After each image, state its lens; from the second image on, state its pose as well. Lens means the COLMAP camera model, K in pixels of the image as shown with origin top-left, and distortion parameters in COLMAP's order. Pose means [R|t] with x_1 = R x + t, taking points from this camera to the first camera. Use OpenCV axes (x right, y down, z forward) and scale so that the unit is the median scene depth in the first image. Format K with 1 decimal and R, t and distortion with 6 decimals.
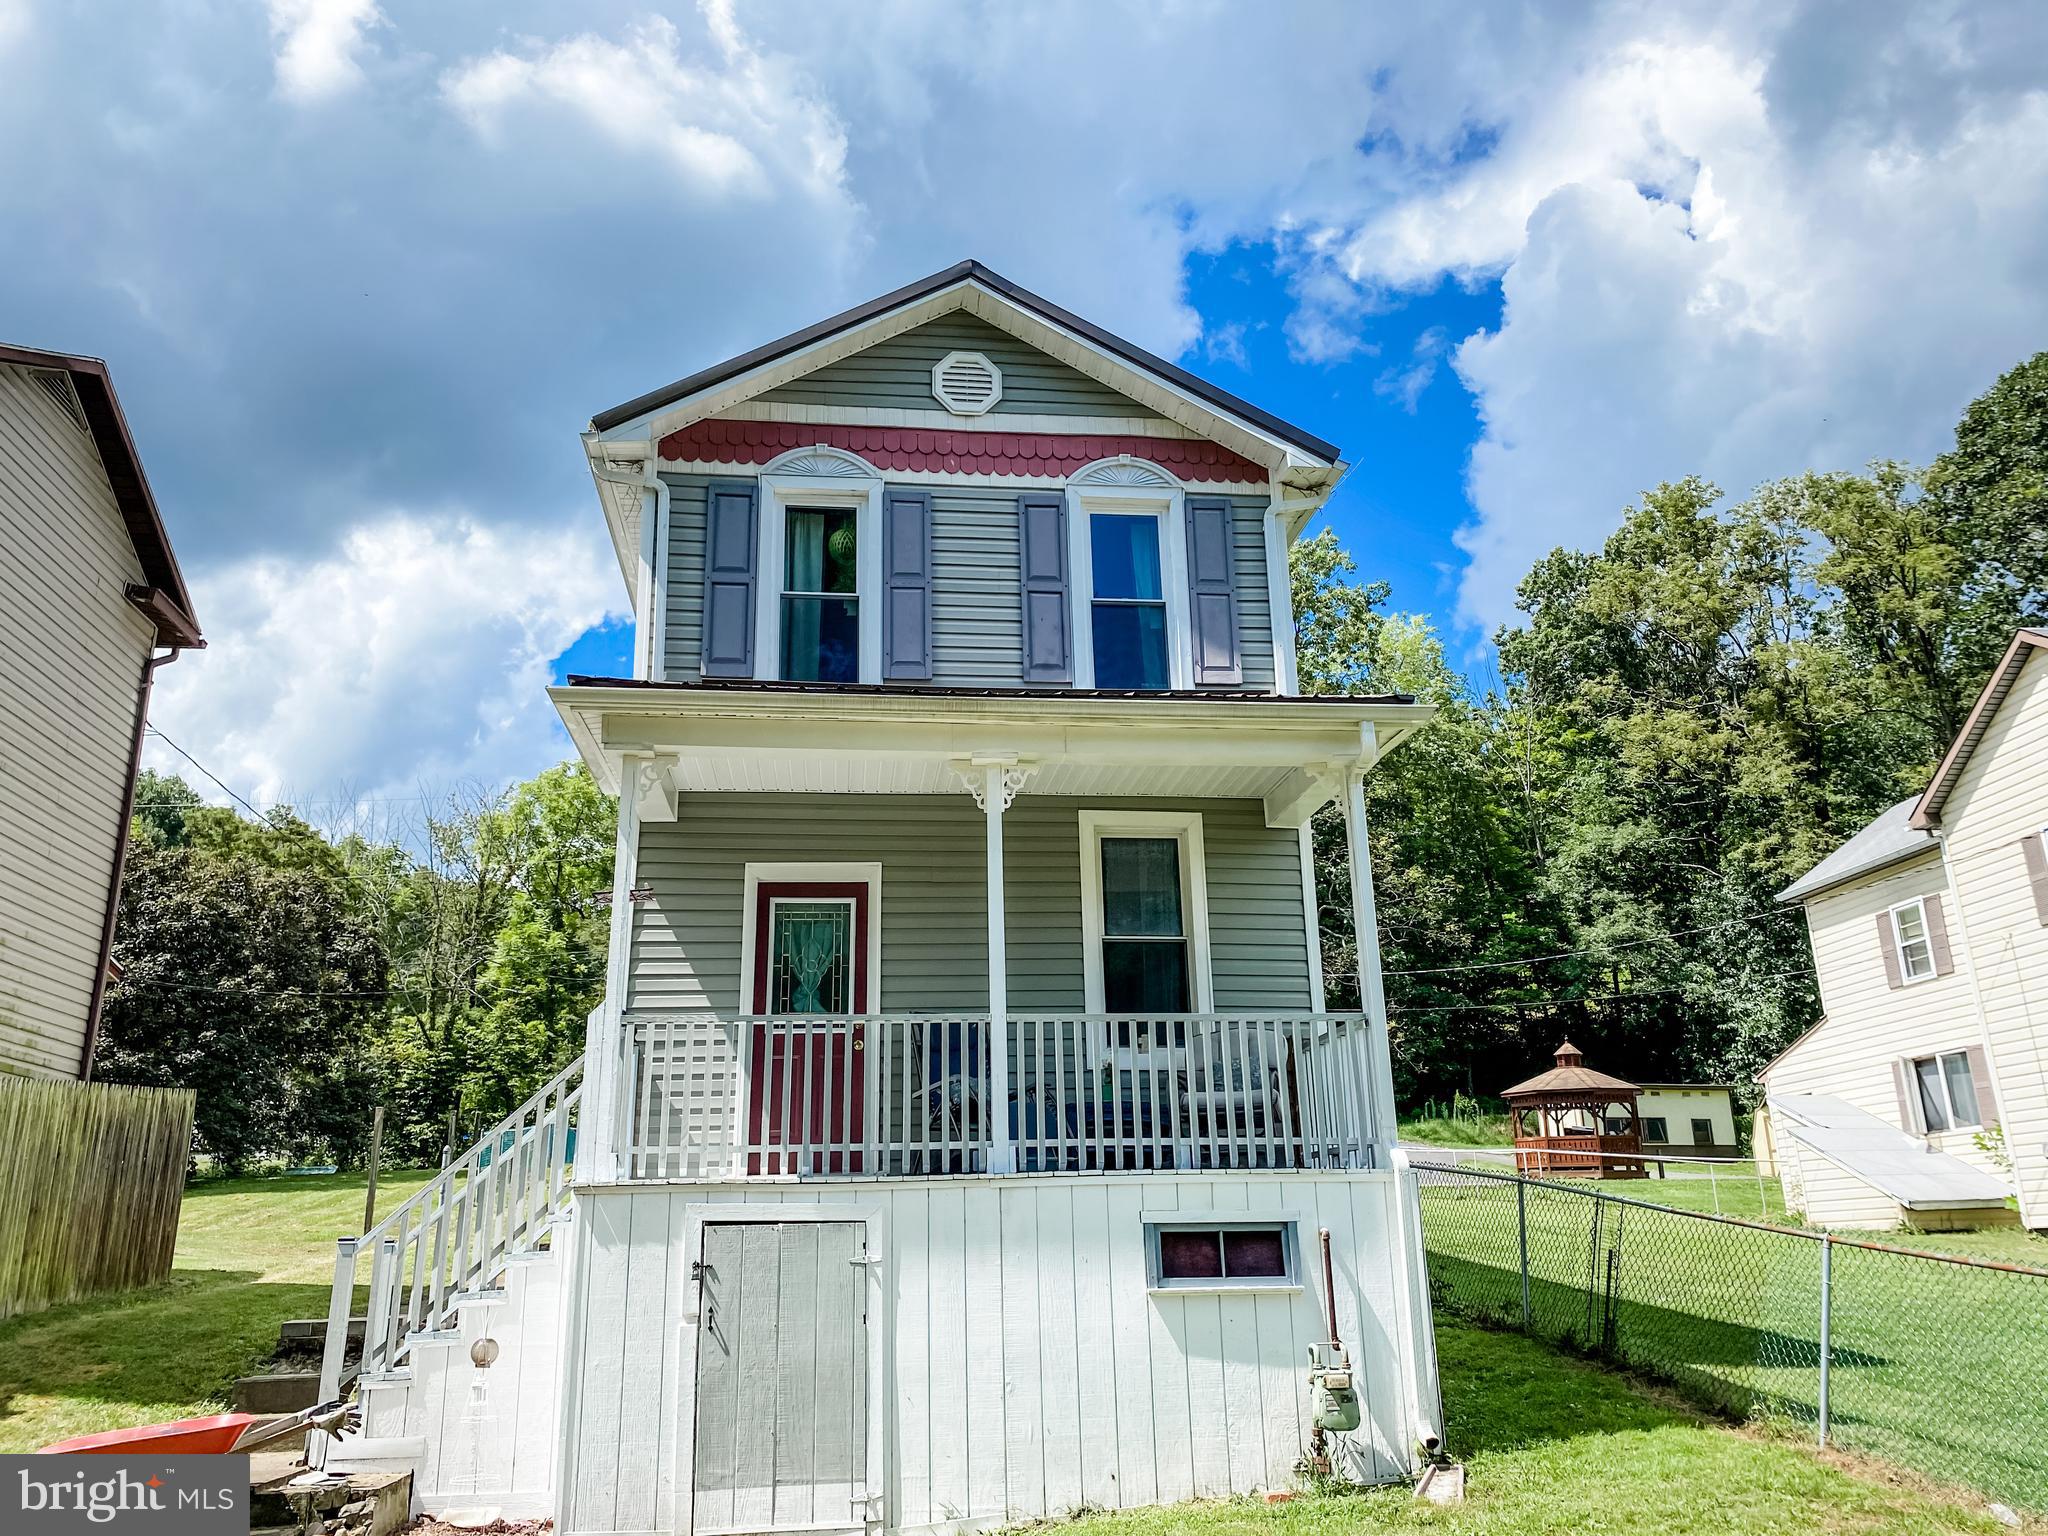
lens RADIAL K [[1555.7, 0, 1024.0], [0, 1555.7, 768.0], [0, 0, 1]] dist [0.011948, 0.002117]
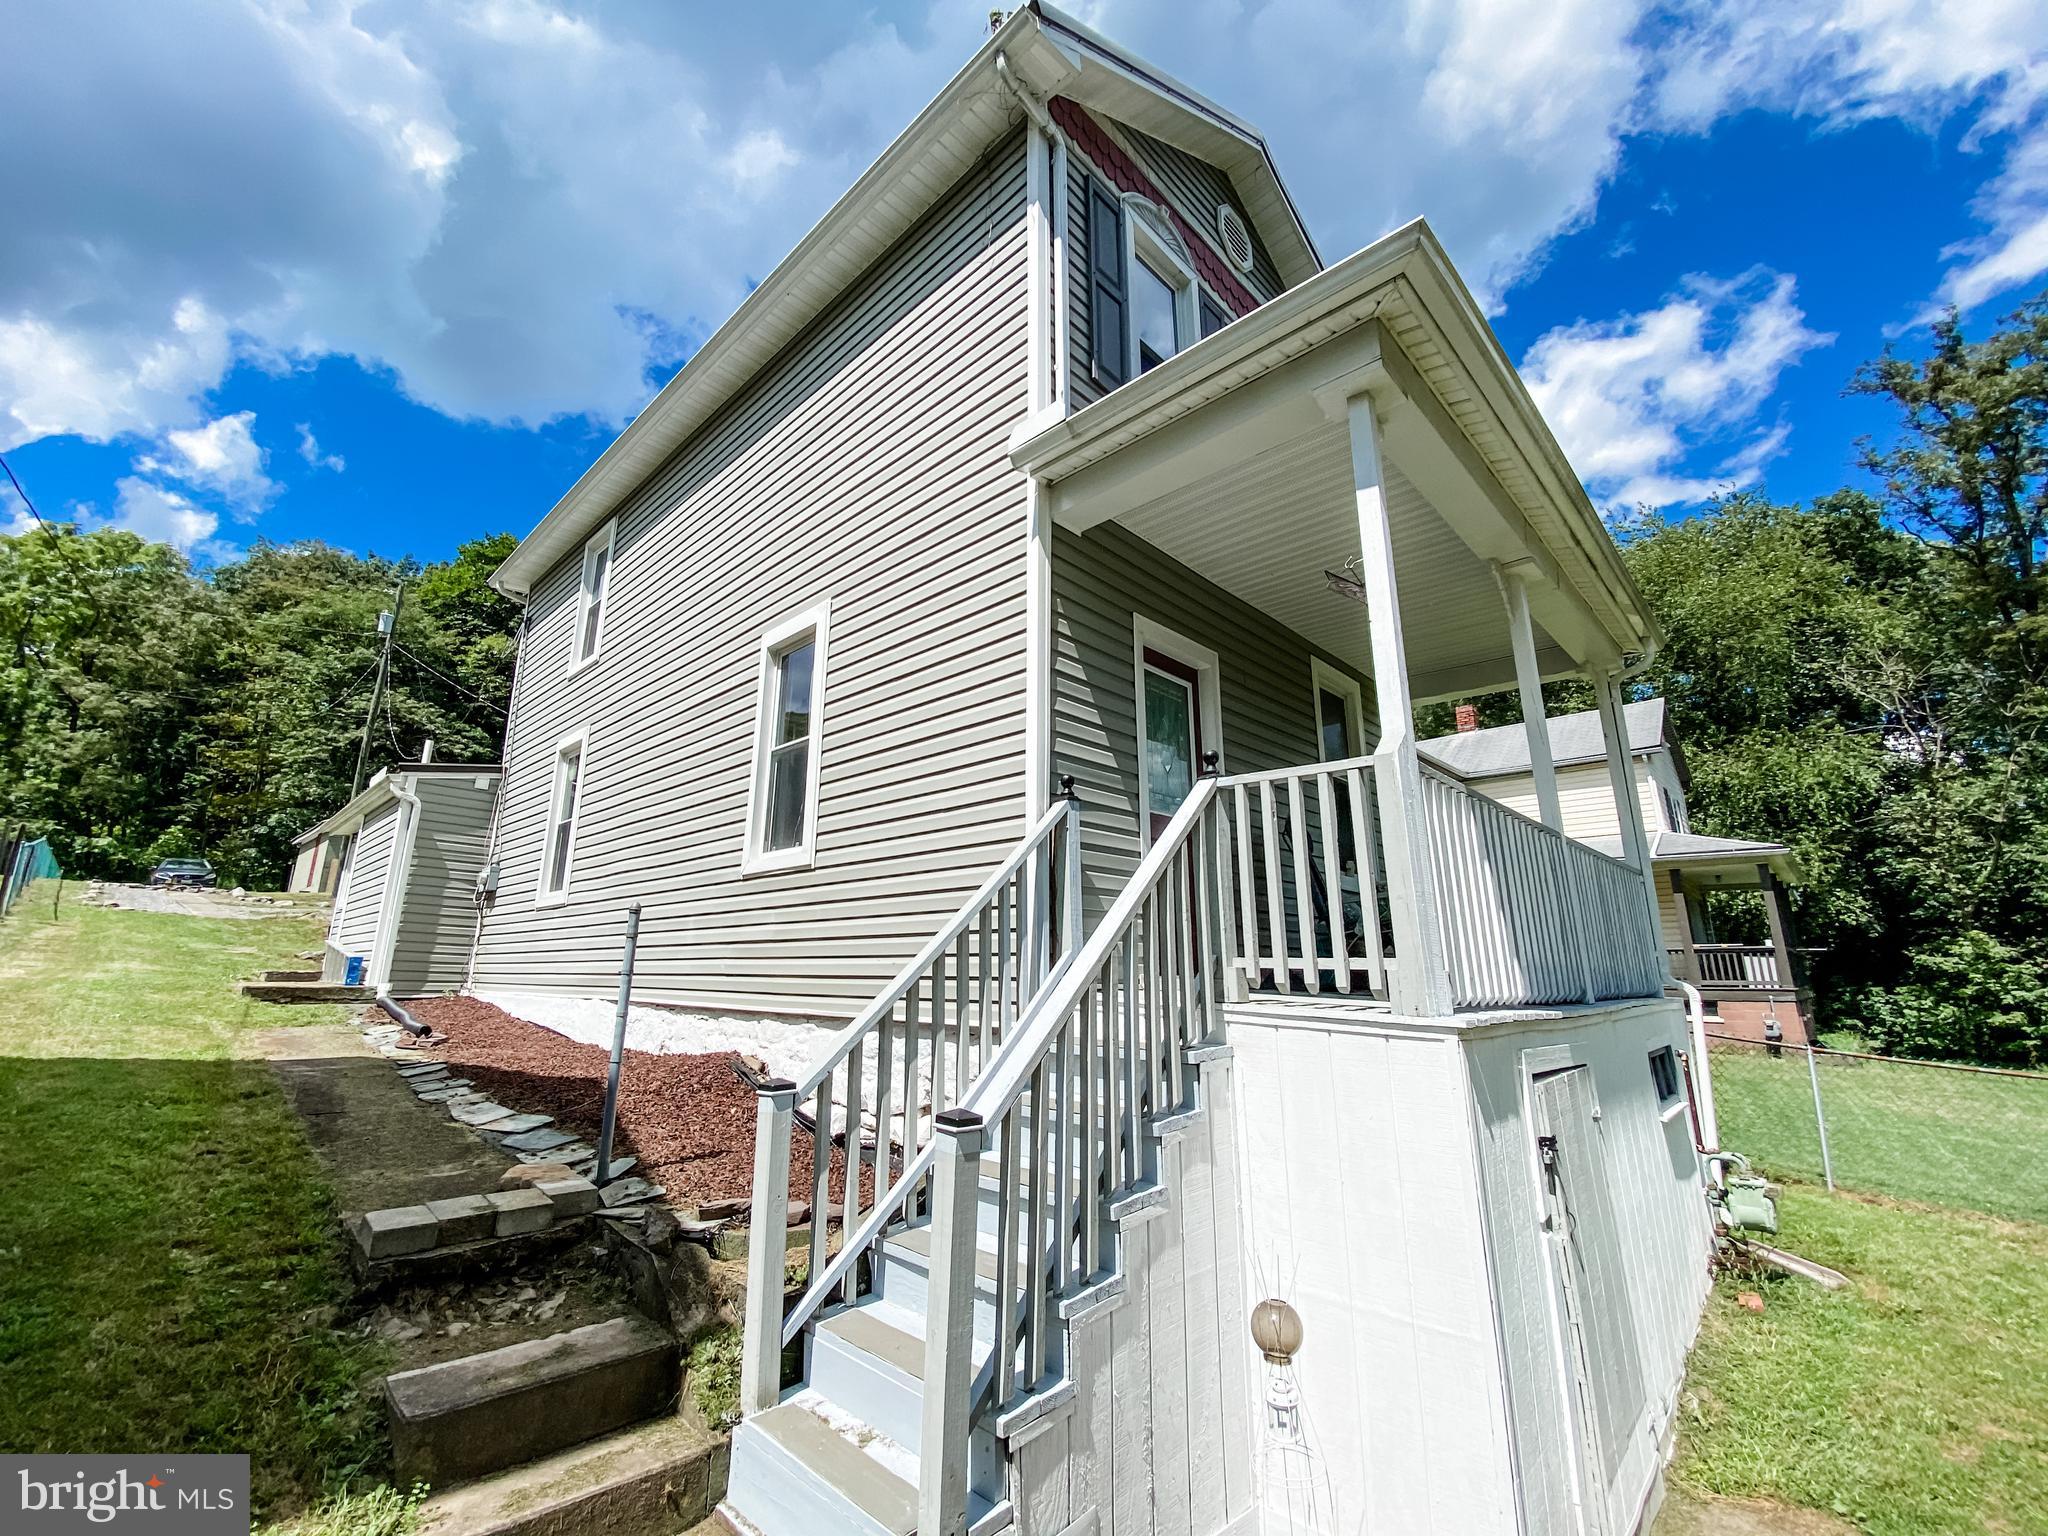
lens RADIAL K [[829.9, 0, 1000.9], [0, 829.9, 770.1], [0, 0, 1]] dist [0.000044, -0.000053]
pose [[0.779442, 0.176841, 0.600997, -0.236212], [-0.216072, 0.976352, -0.007062, 0.078786], [-0.588033, -0.124354, 0.799220, 0.321254]]
